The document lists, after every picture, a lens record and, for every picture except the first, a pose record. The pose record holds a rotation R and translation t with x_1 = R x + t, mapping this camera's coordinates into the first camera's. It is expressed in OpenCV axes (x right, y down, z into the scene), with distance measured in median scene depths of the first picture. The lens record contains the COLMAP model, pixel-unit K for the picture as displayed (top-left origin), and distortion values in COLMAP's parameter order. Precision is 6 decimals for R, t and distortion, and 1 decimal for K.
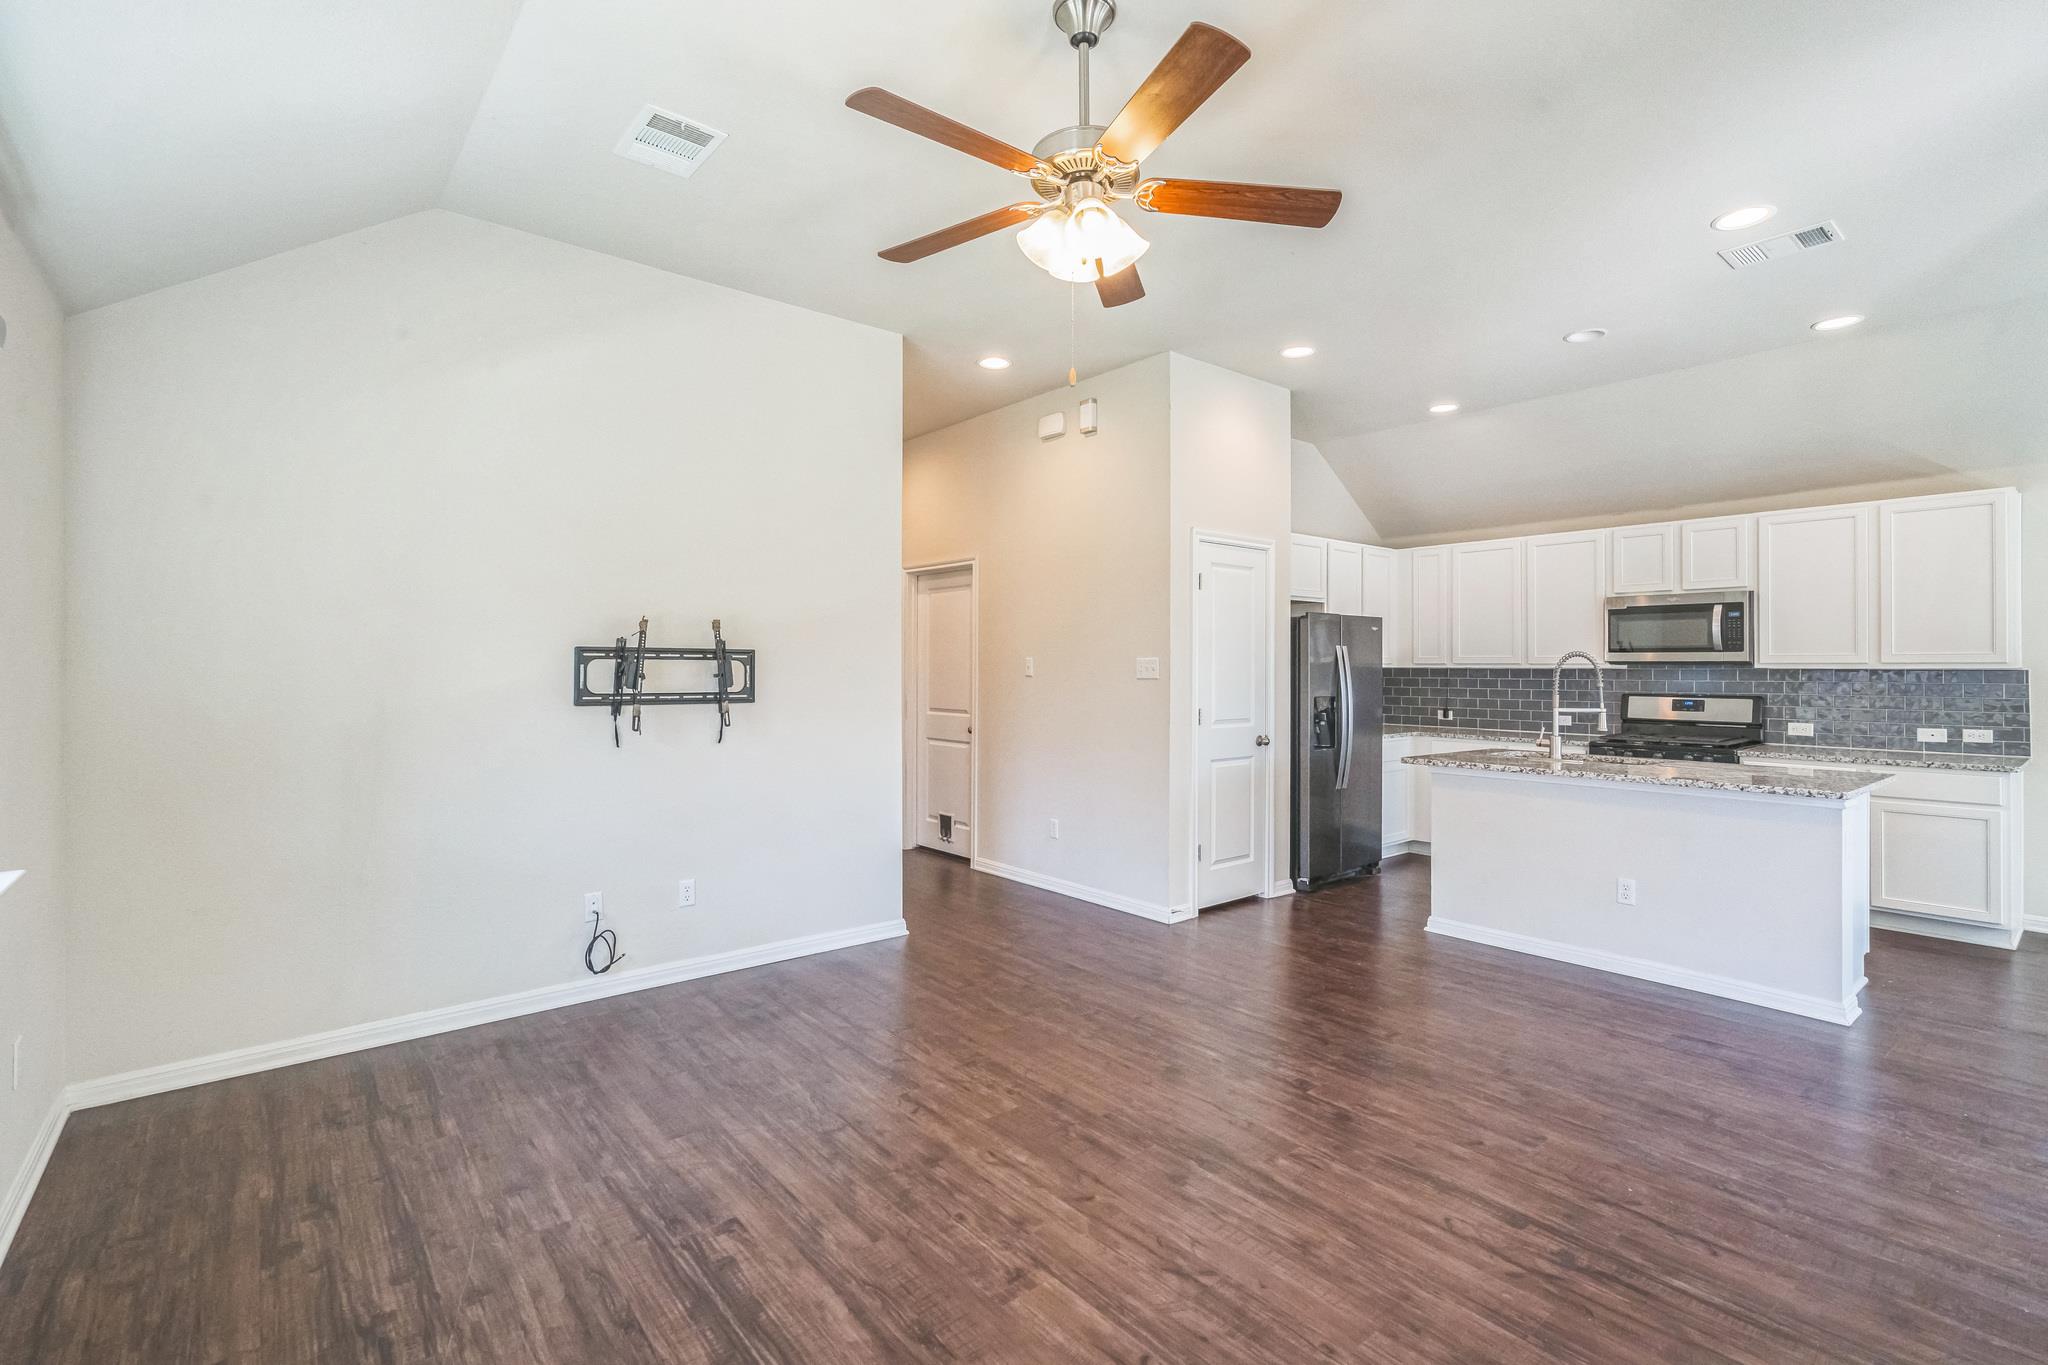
lens RADIAL K [[930.3, 0, 1029.8], [0, 930.3, 663.8], [0, 0, 1]] dist [-0.007497, 0.004199]
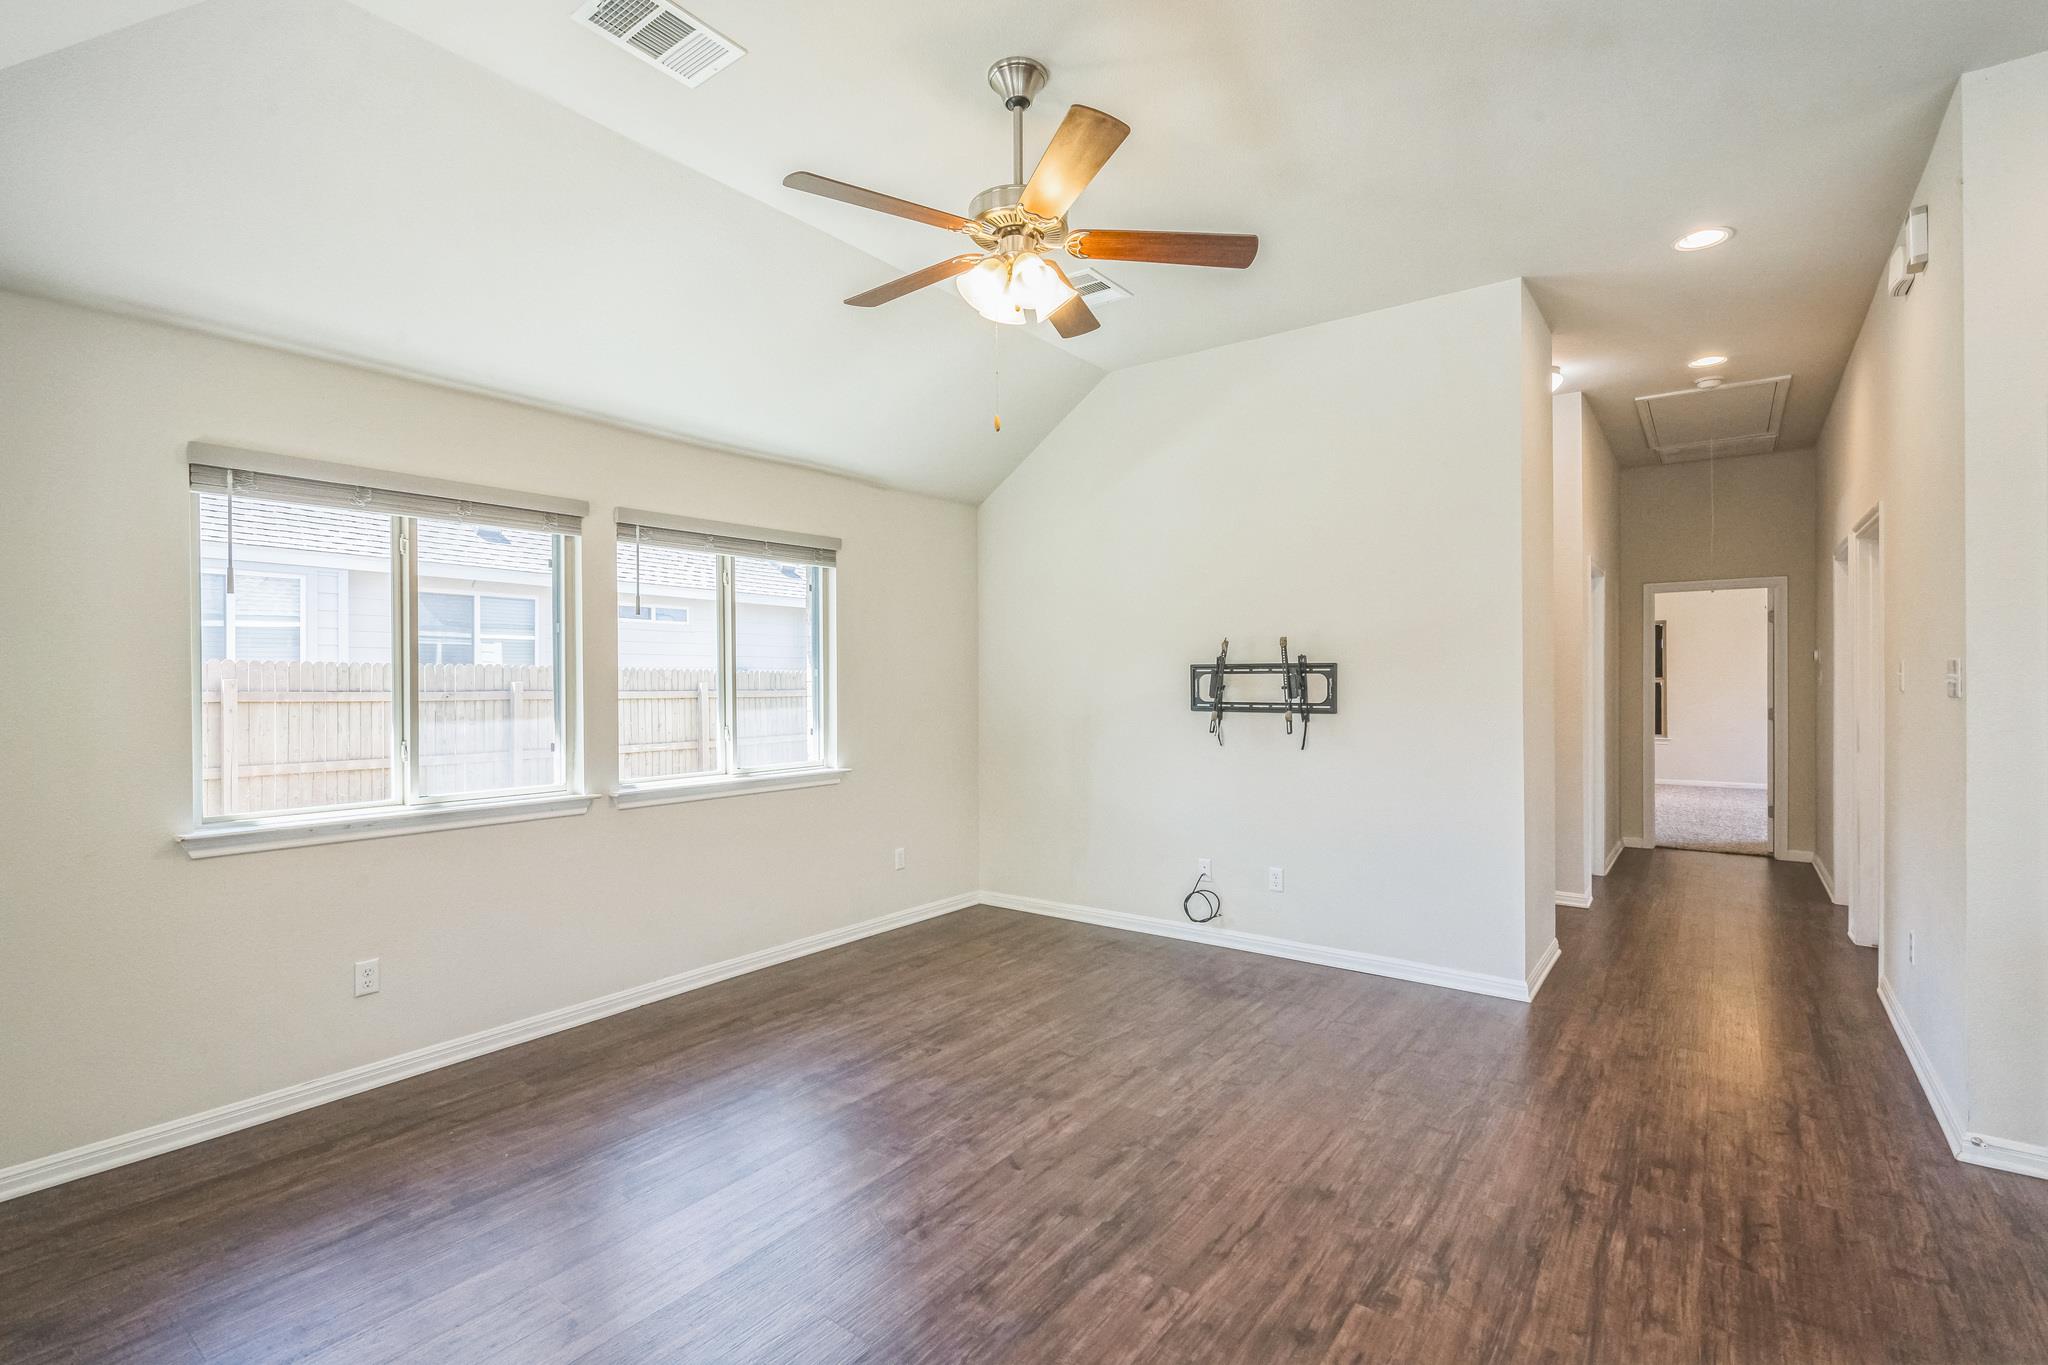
lens RADIAL K [[930.3, 0, 1037.3], [0, 930.3, 679.4], [0, 0, 1]] dist [-0.007497, 0.004199]
pose [[0.236888, -0.004519, -0.971526, 0.556301], [0.008969, 0.999957, -0.002465, 0.002525], [0.971495, -0.008130, 0.236919, 0.378203]]
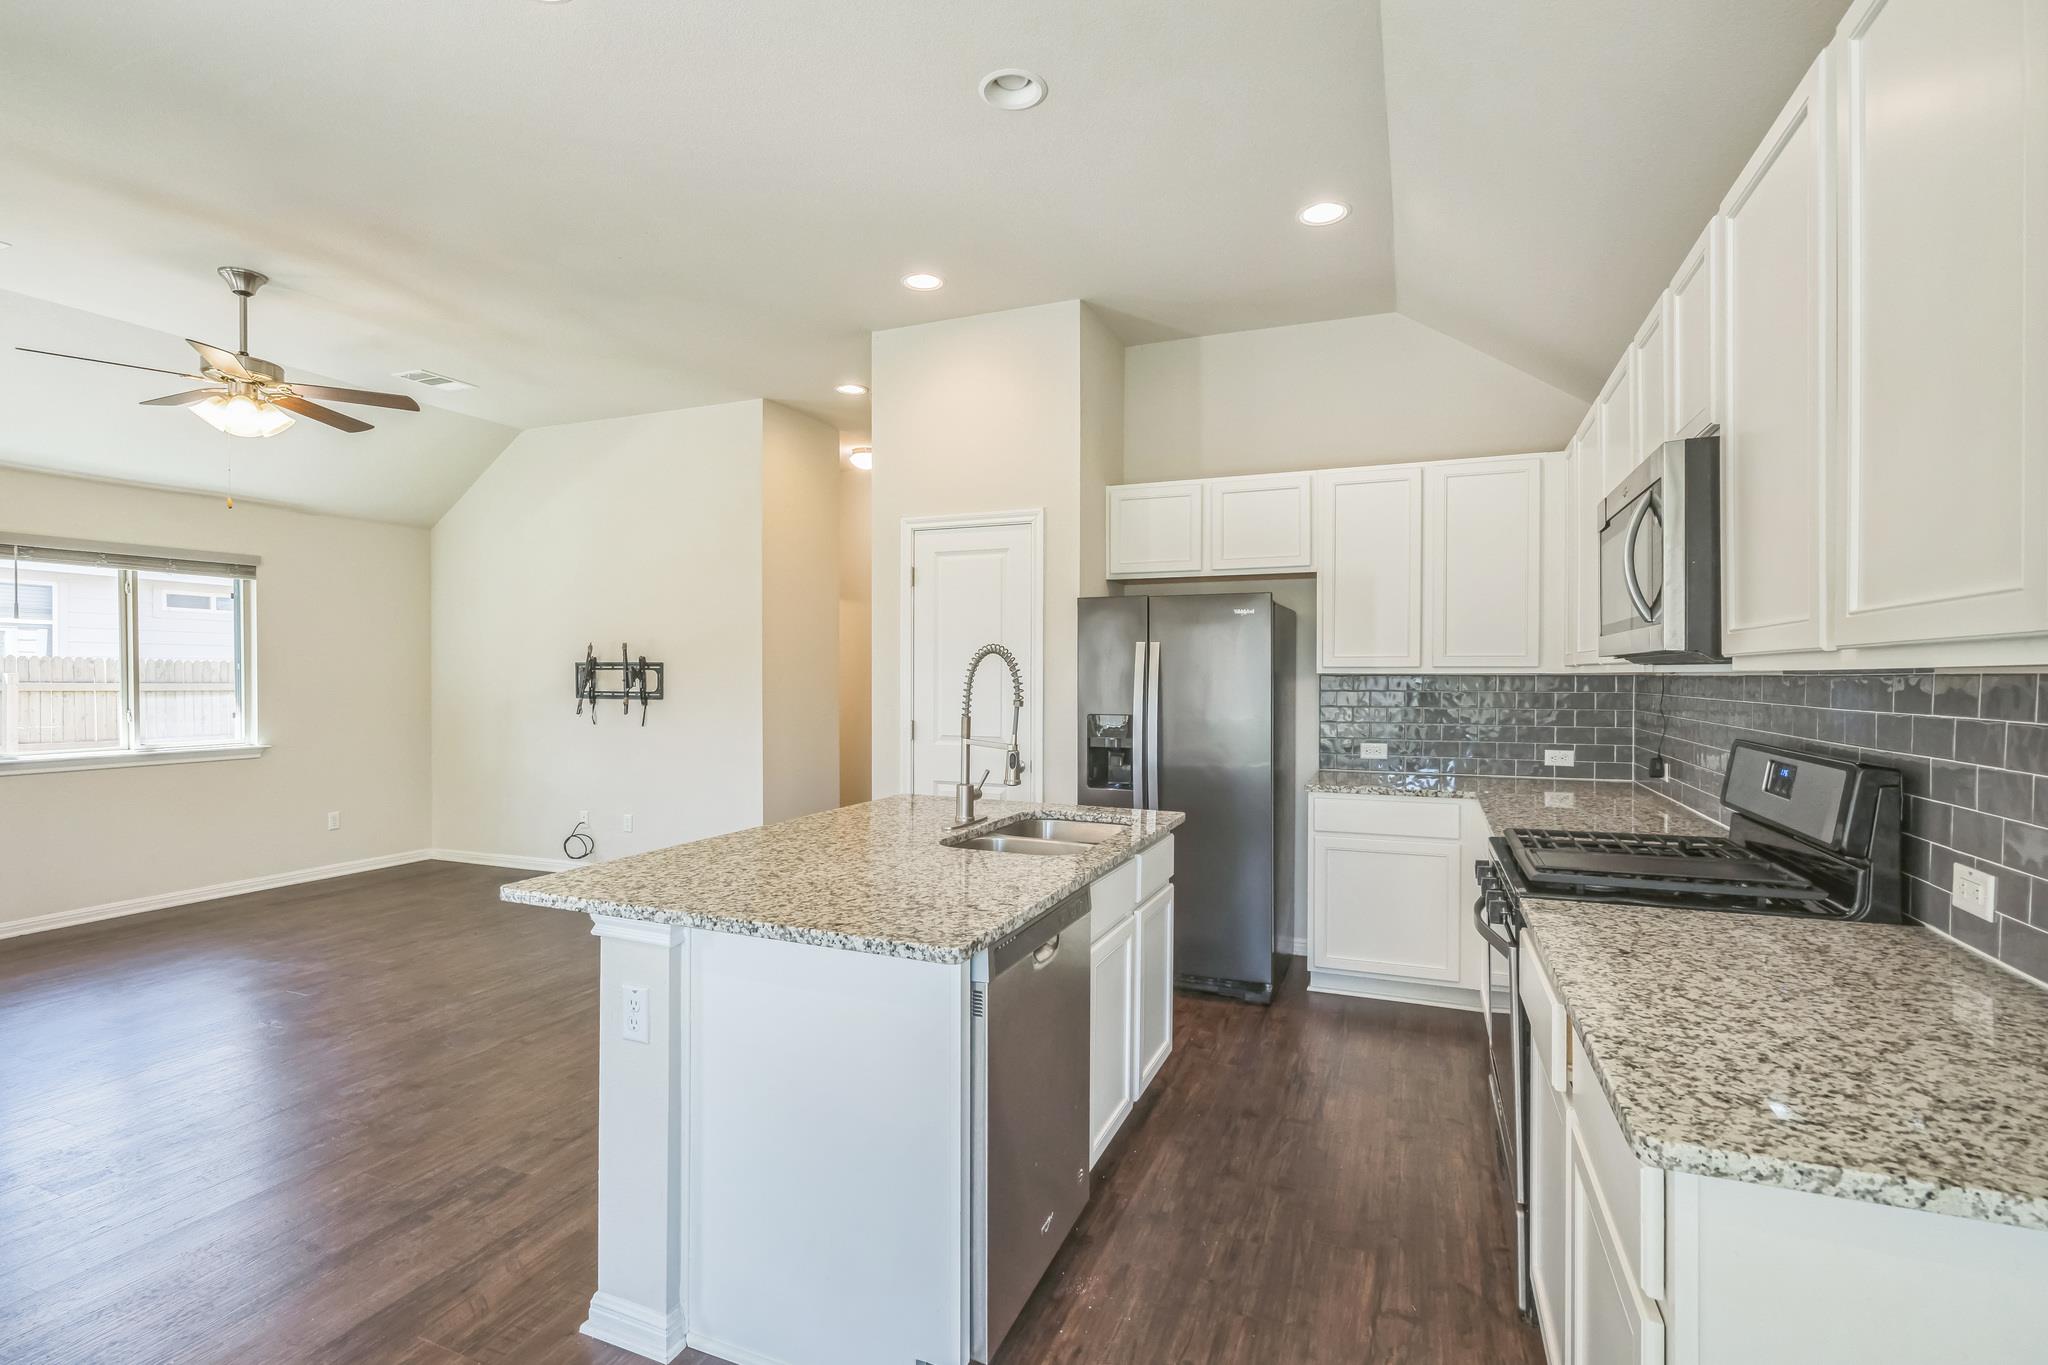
lens RADIAL K [[930.3, 0, 1034.7], [0, 930.3, 682.9], [0, 0, 1]] dist [-0.007497, 0.004199]
pose [[0.477851, 0.004951, -0.878427, 1.086534], [0.002757, 0.999971, 0.007136, 0.006696], [0.878437, -0.005832, 0.477823, 0.719896]]
